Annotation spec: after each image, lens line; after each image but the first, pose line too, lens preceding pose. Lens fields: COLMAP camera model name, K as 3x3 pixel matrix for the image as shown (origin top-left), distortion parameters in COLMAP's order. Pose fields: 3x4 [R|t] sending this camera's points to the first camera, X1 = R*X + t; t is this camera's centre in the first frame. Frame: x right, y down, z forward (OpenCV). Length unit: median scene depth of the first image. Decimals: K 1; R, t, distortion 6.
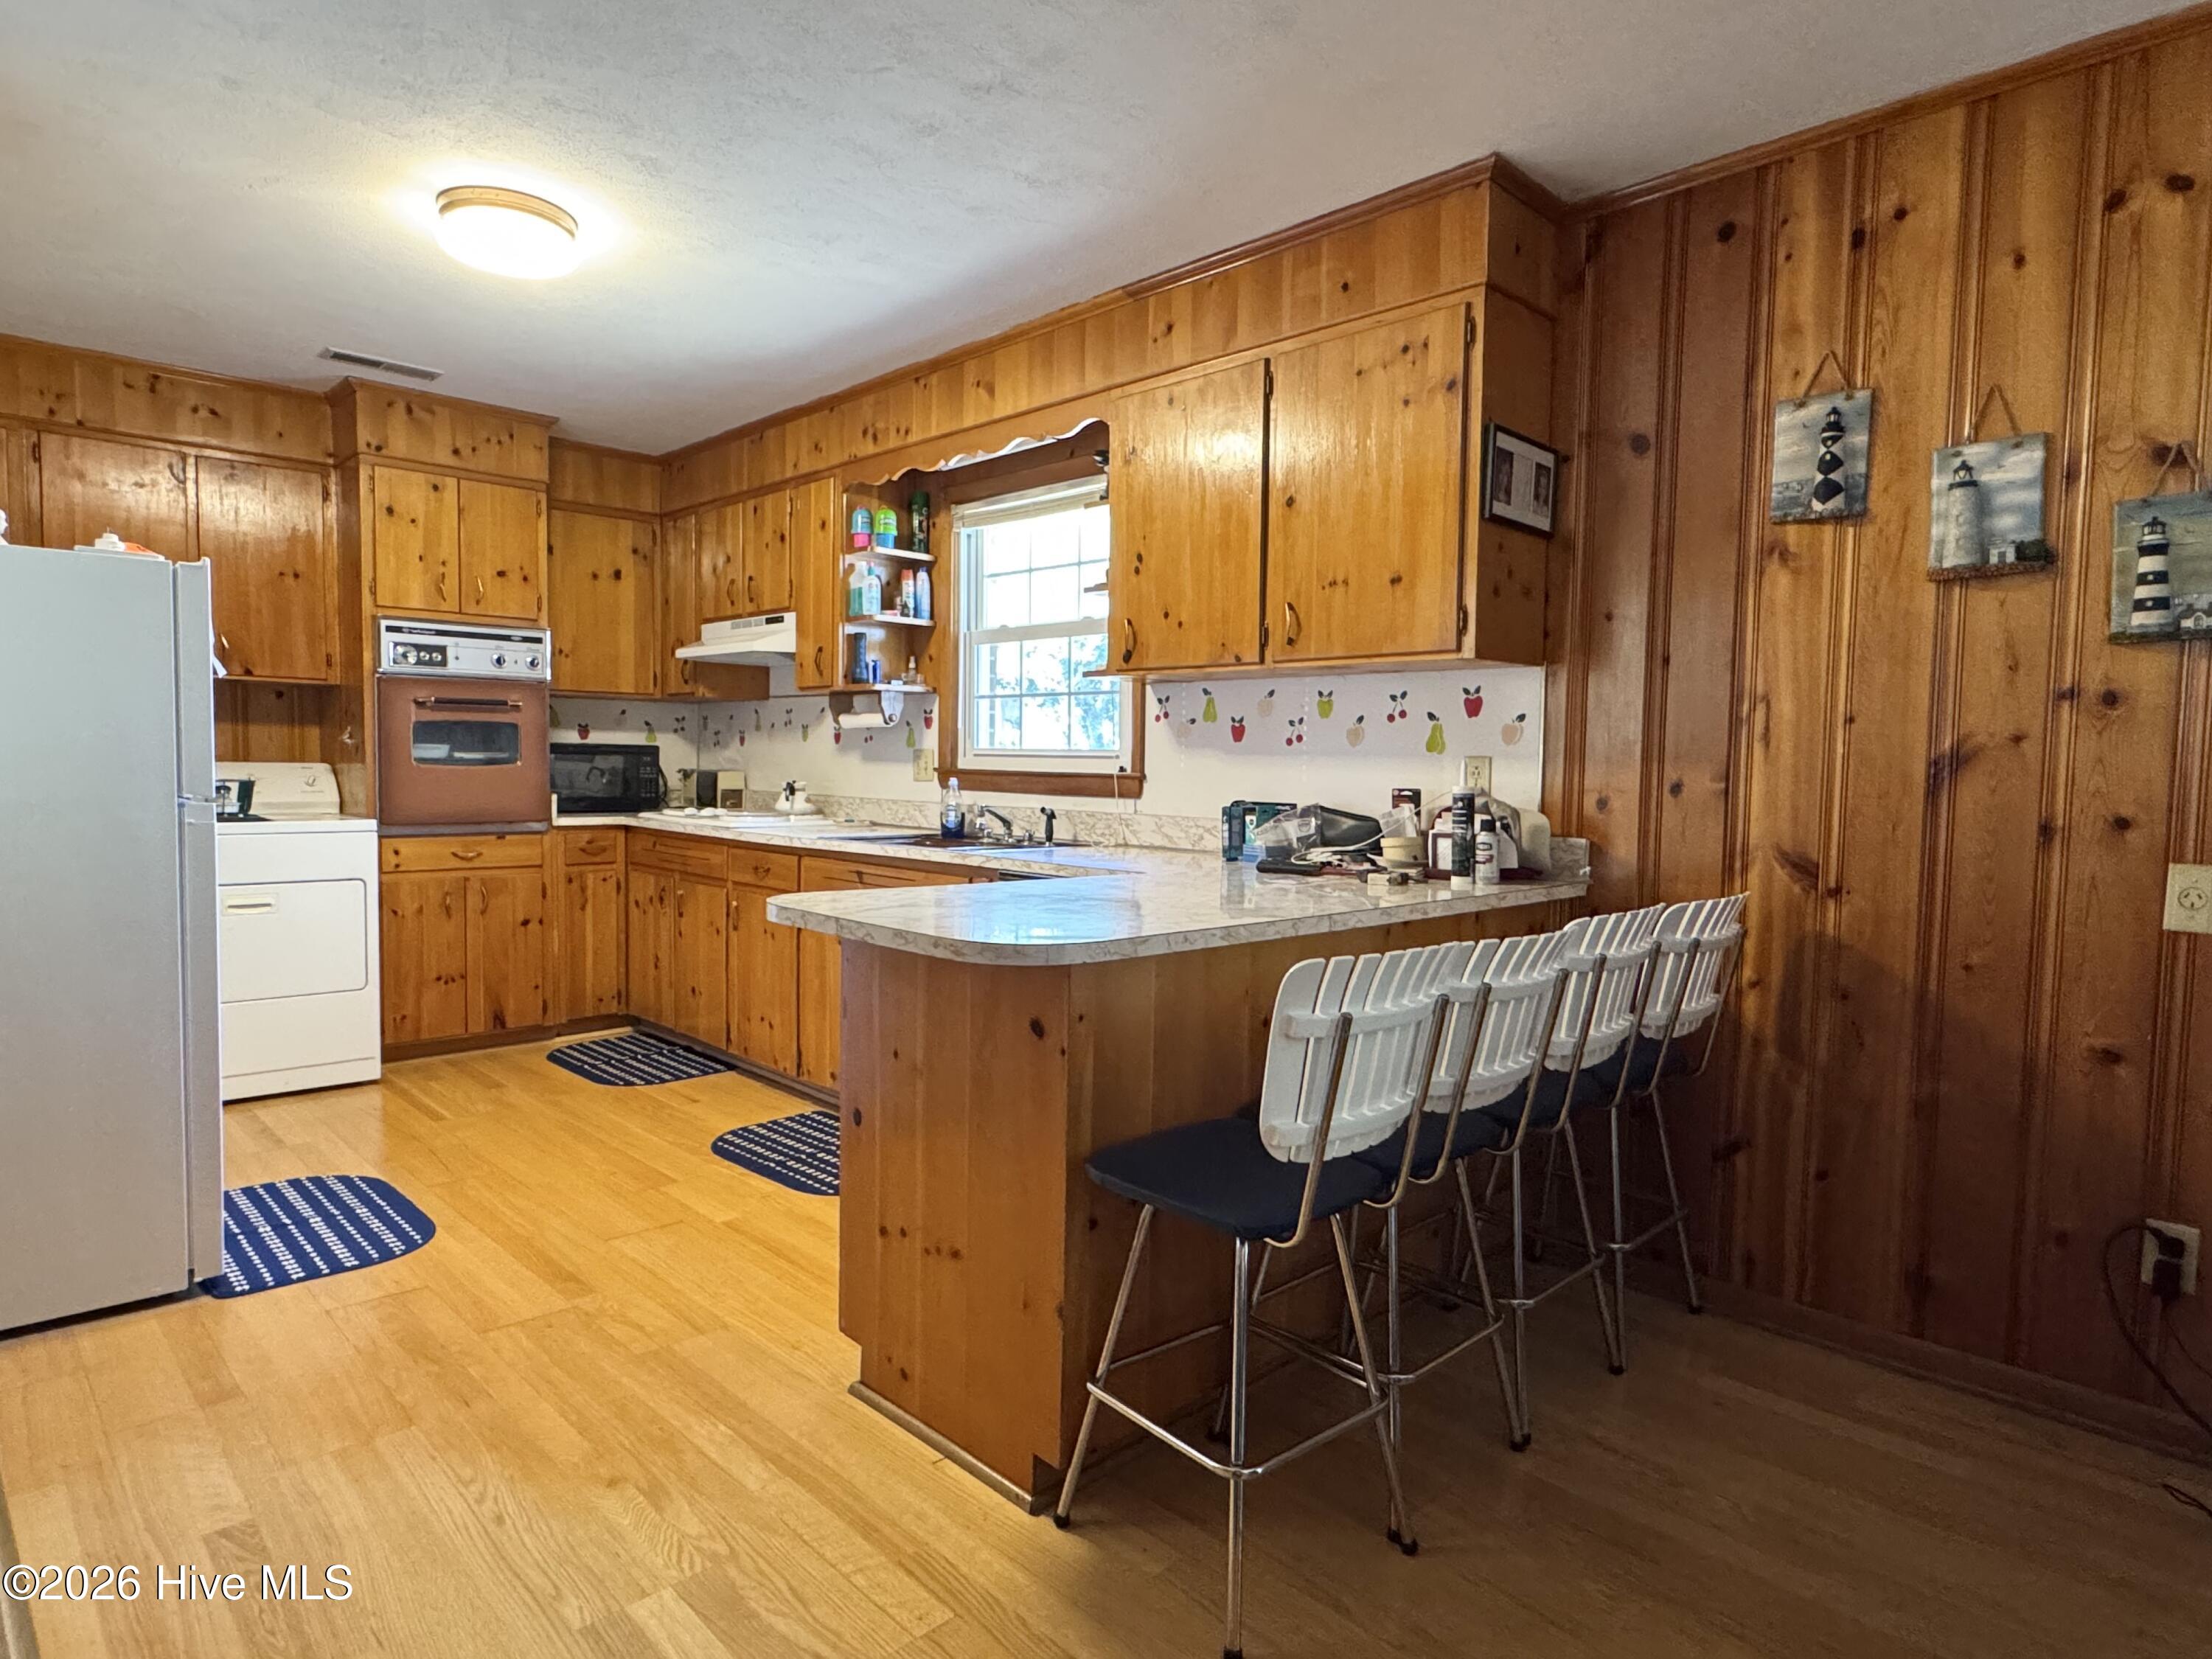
lens RADIAL K [[1237.9, 0, 1106.0], [0, 1237.9, 829.5], [0, 0, 1]] dist [-0.024586, 0.000208]
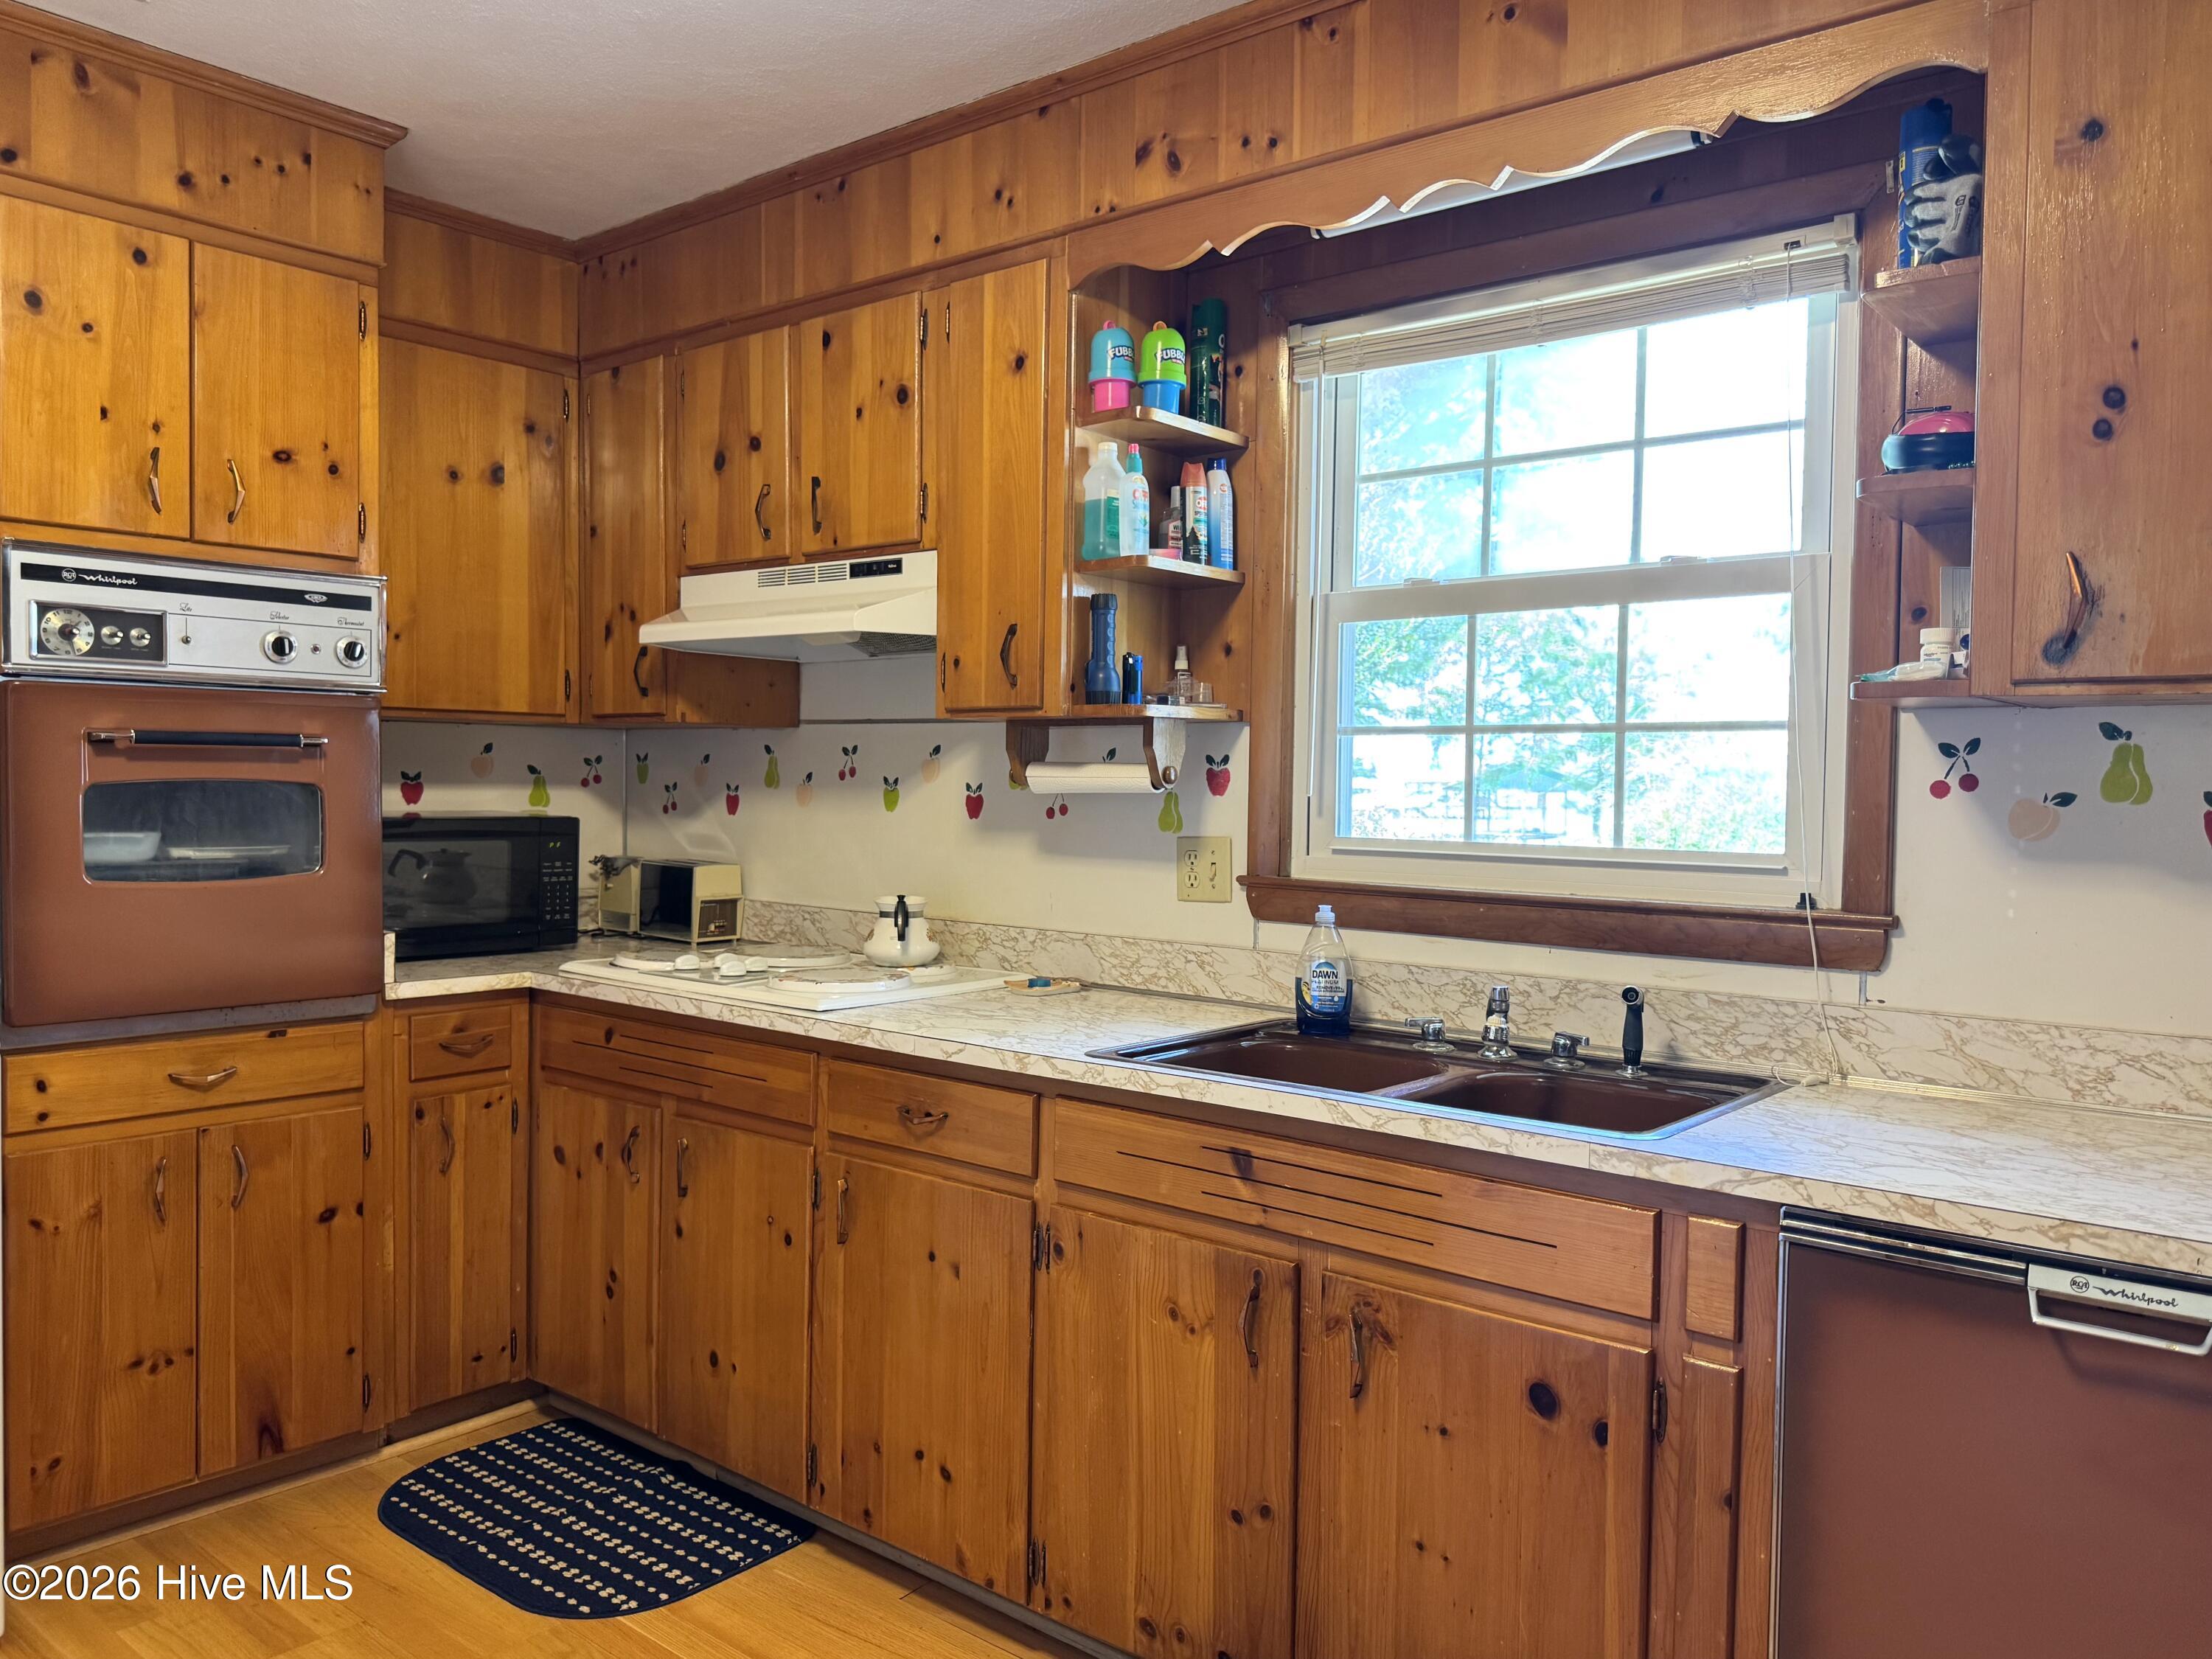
lens RADIAL K [[1650.8, 0, 1106.0], [0, 1650.8, 829.5], [0, 0, 1]] dist [0.053943, -0.082179]
pose [[0.996122, -0.005729, 0.087800, -0.245965], [0.008106, 0.999609, -0.026744, -0.051391], [-0.087613, 0.027352, 0.995779, 0.366779]]
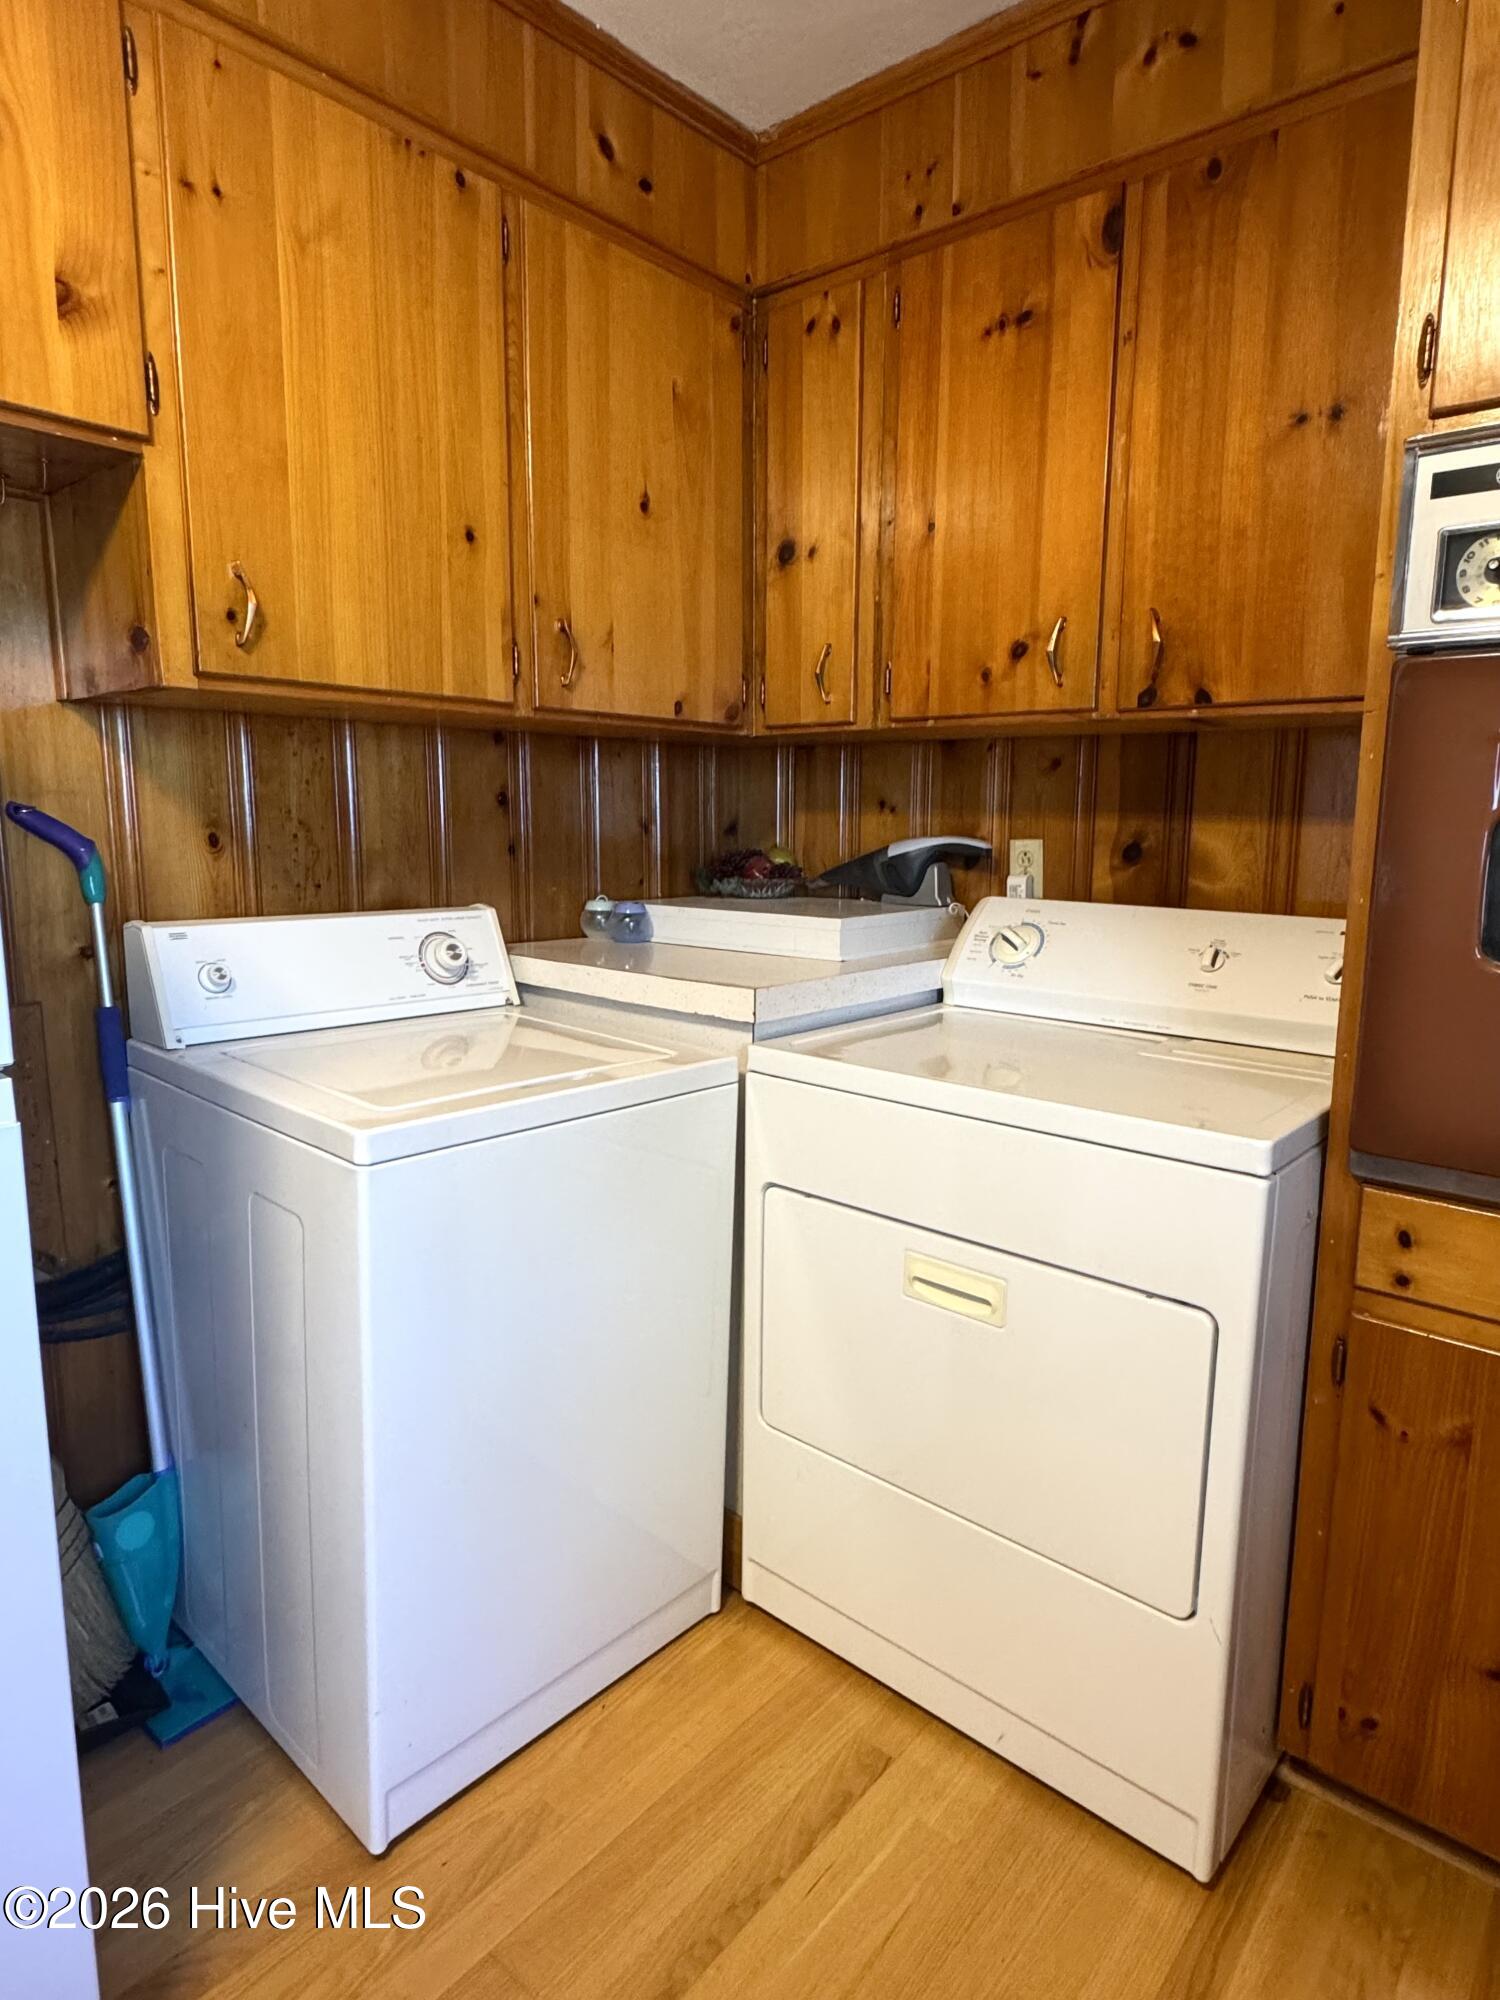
lens RADIAL K [[1164.2, 0, 750.0], [0, 1164.2, 1000.0], [0, 0, 1]] dist [0.002813, 0.000525]
pose [[0.065350, 0.142120, -0.987690, -0.296046], [-0.063392, 0.988398, 0.138028, -0.069208], [0.995847, 0.053592, 0.073601, 0.785765]]
